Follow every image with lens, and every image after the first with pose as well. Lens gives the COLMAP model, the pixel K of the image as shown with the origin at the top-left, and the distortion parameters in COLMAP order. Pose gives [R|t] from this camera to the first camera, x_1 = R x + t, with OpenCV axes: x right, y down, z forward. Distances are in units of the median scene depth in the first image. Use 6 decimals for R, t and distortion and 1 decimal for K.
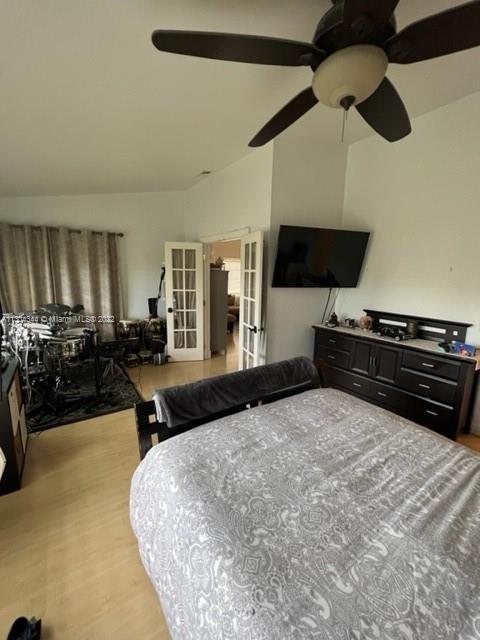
lens RADIAL K [[268.6, 0, 242.3], [0, 268.6, 318.4], [0, 0, 1]] dist [-0.001040, -0.000521]
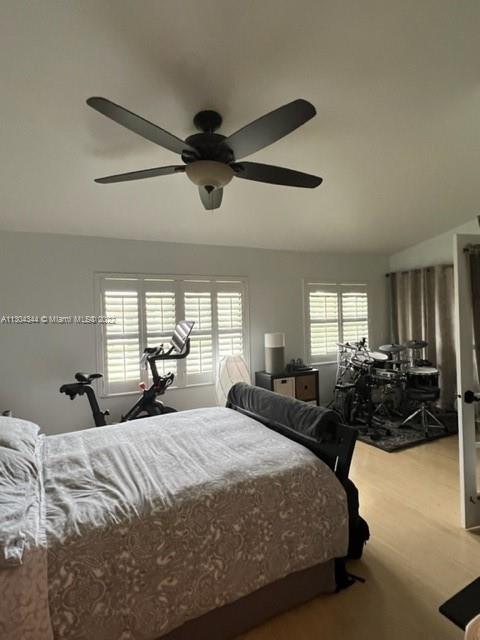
lens RADIAL K [[349.6, 0, 242.7], [0, 349.6, 317.2], [0, 0, 1]] dist [-0.001477, 0.002348]
pose [[-0.103609, -0.009719, -0.994571, 1.619567], [-0.148974, 0.988824, 0.005856, -0.119243], [0.983398, 0.148772, -0.103899, 1.067713]]
